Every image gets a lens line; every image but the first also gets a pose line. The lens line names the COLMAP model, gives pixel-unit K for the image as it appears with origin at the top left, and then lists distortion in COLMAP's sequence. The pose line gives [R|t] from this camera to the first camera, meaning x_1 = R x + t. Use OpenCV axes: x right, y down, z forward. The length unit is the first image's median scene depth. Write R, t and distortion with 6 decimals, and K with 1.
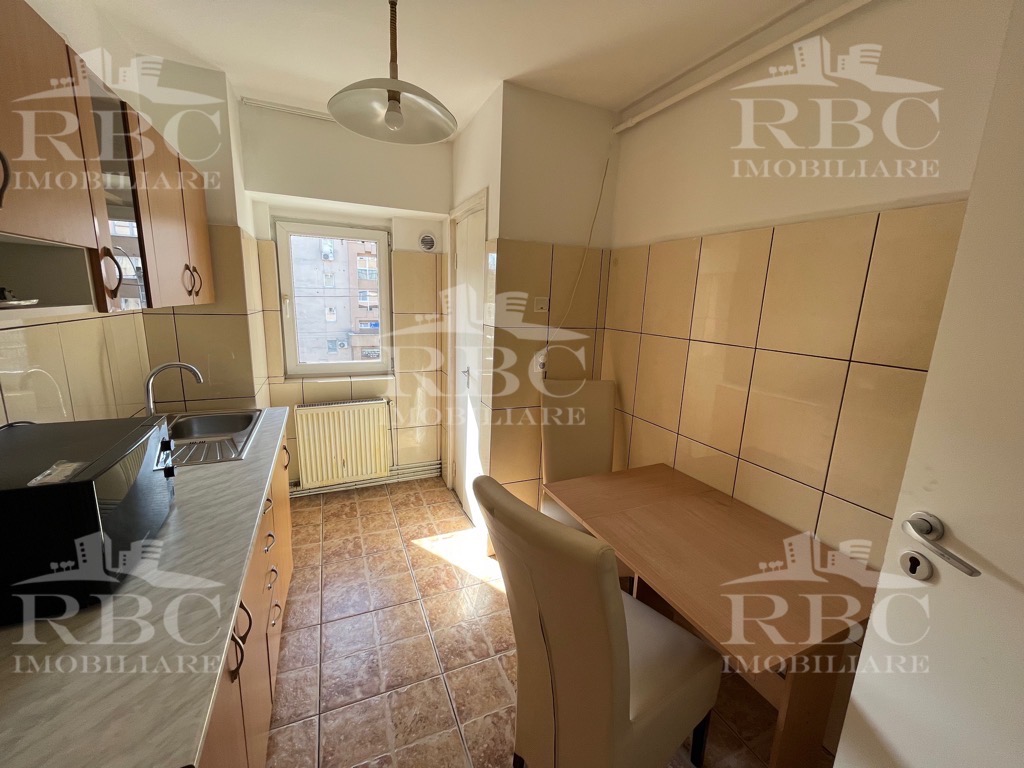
lens RADIAL K [[413.0, 0, 514.3], [0, 413.0, 378.6], [0, 0, 1]] dist [-0.001248, -0.000190]
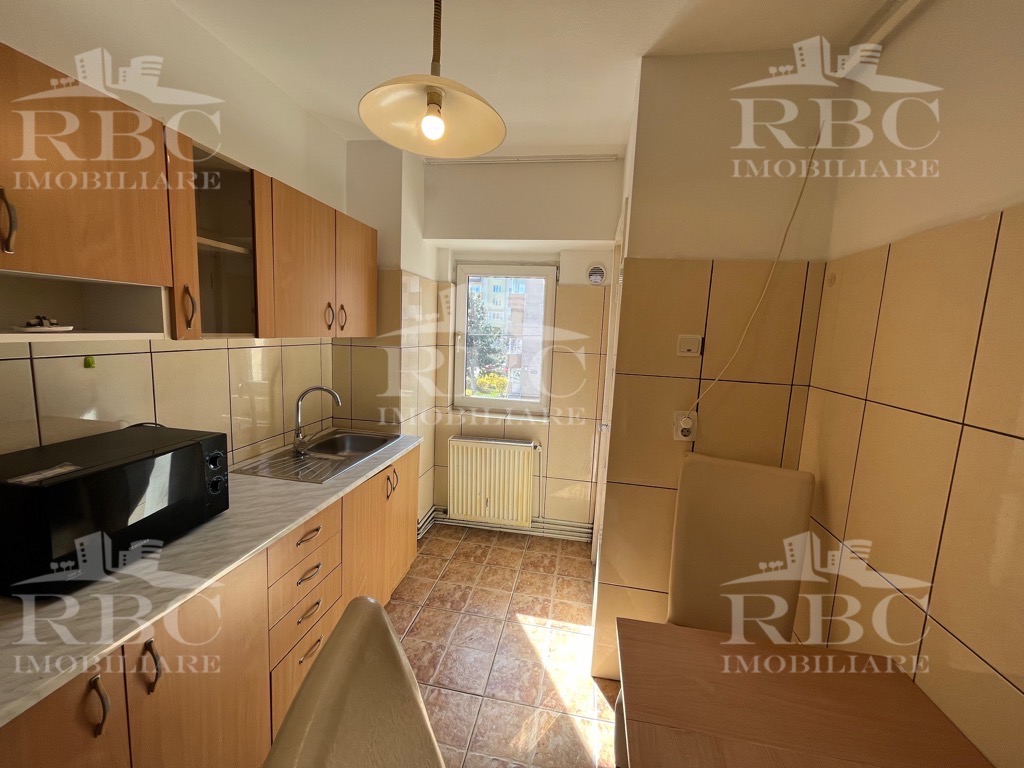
lens RADIAL K [[413.0, 0, 514.3], [0, 413.0, 378.6], [0, 0, 1]] dist [-0.001248, -0.000190]
pose [[0.825774, 0.069681, -0.559681, 0.179972], [-0.122664, 0.990774, -0.057630, -0.038683], [0.550501, 0.116242, 0.826702, 0.218072]]
